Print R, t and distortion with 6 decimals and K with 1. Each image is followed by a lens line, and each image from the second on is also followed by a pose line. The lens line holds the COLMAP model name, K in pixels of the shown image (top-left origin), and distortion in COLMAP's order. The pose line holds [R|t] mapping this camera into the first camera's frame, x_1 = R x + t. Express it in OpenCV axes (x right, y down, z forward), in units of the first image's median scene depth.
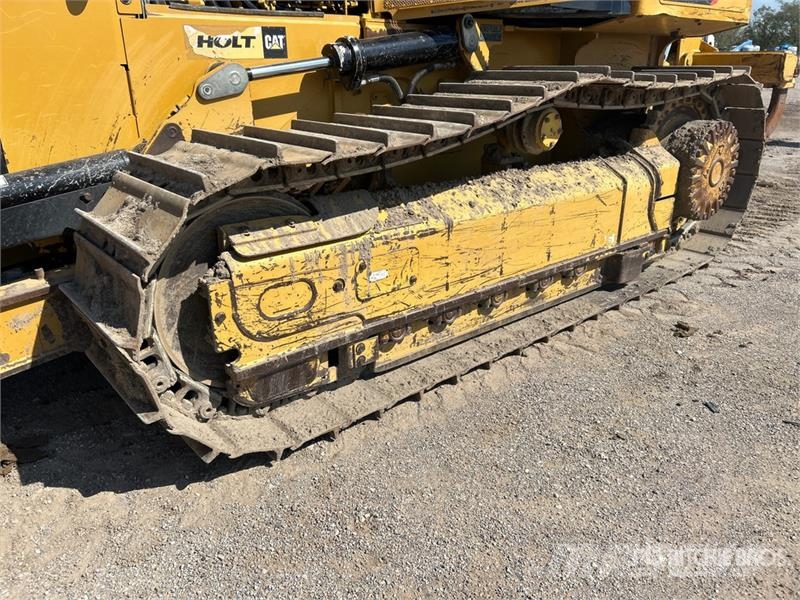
lens RADIAL K [[603.1, 0, 393.2], [0, 603.1, 296.4], [0, 0, 1]] dist [0.049287, -0.057715]
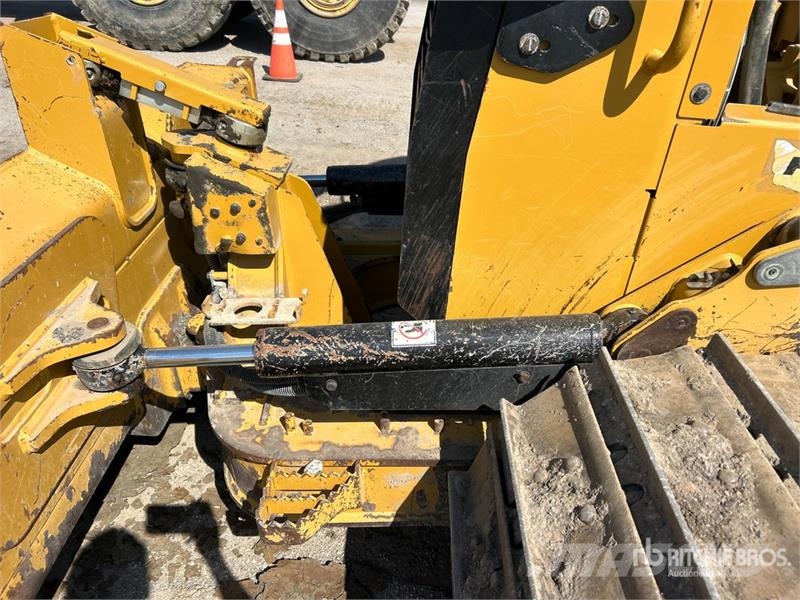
lens RADIAL K [[603.1, 0, 404.3], [0, 603.1, 301.6], [0, 0, 1]] dist [0.049287, -0.057715]
pose [[0.750812, 0.396388, -0.528354, -0.224901], [-0.312131, 0.917885, 0.245076, -0.310769], [0.582113, -0.019091, 0.812884, 0.291151]]
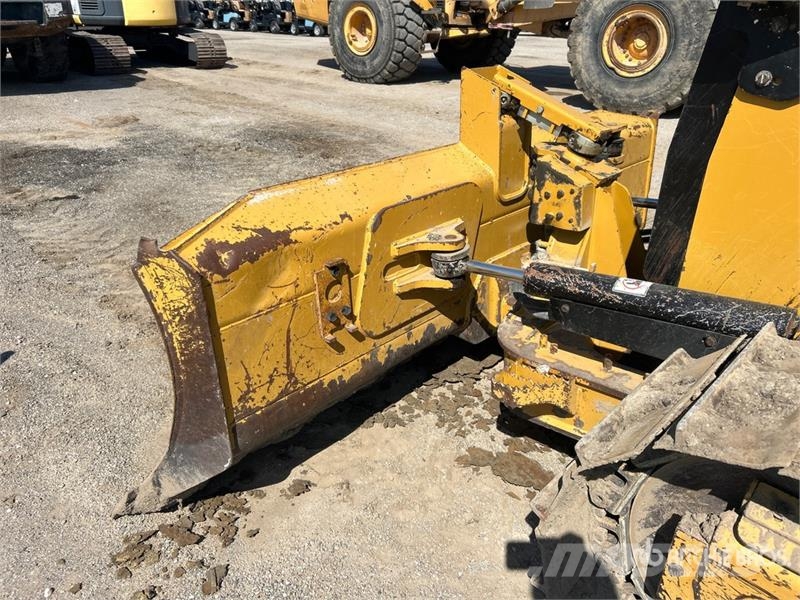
lens RADIAL K [[603.1, 0, 404.3], [0, 603.1, 295.3], [0, 0, 1]] dist [0.049287, -0.057715]
pose [[0.115527, 0.452768, -0.884112, 0.152056], [-0.374386, 0.844277, 0.383446, -0.323155], [0.920048, 0.286701, 0.267047, 0.291204]]
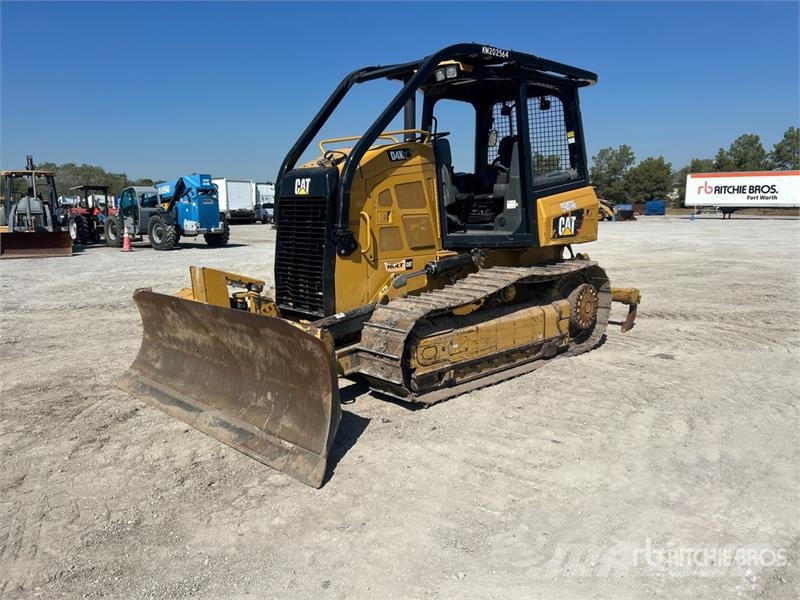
lens RADIAL K [[603.1, 0, 397.1], [0, 603.1, 301.8], [0, 0, 1]] dist [0.049287, -0.057715]
pose [[0.998111, -0.018002, 0.058743, -0.421881], [0.029499, 0.979109, -0.201186, 0.295833], [-0.053894, 0.202539, 0.977790, -1.647341]]
